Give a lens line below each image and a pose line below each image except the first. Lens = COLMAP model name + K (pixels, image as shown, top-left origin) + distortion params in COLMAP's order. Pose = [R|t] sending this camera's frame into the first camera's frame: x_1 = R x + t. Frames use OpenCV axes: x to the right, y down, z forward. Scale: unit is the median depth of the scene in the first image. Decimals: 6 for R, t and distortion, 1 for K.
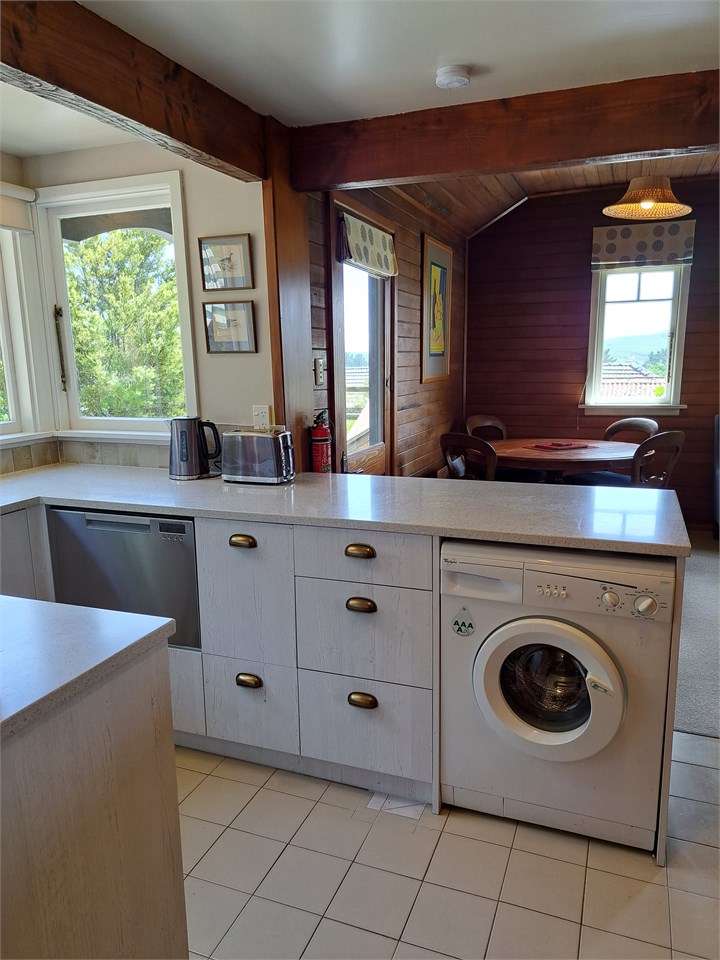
lens RADIAL K [[685.8, 0, 360.1], [0, 685.8, 490.0], [0, 0, 1]] dist [0.085145, -0.068823]
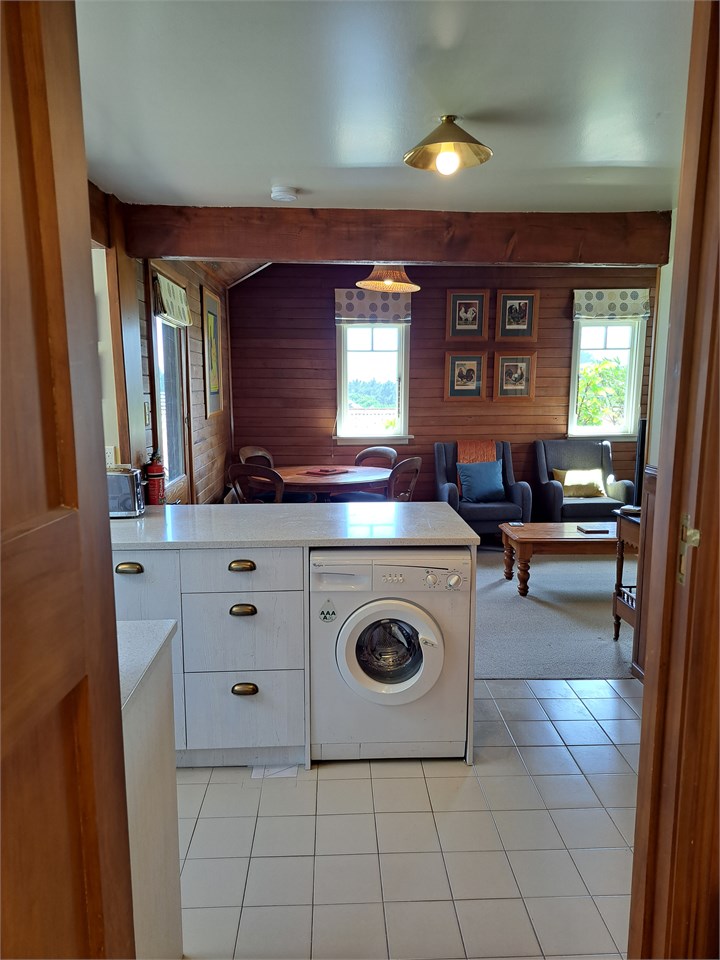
lens RADIAL K [[685.8, 0, 360.1], [0, 685.8, 490.0], [0, 0, 1]] dist [0.085145, -0.068823]
pose [[0.916653, -0.051340, 0.396372, -0.205323], [0.066472, 0.997487, -0.024523, -0.000694], [-0.394117, 0.048827, 0.917763, -0.156297]]
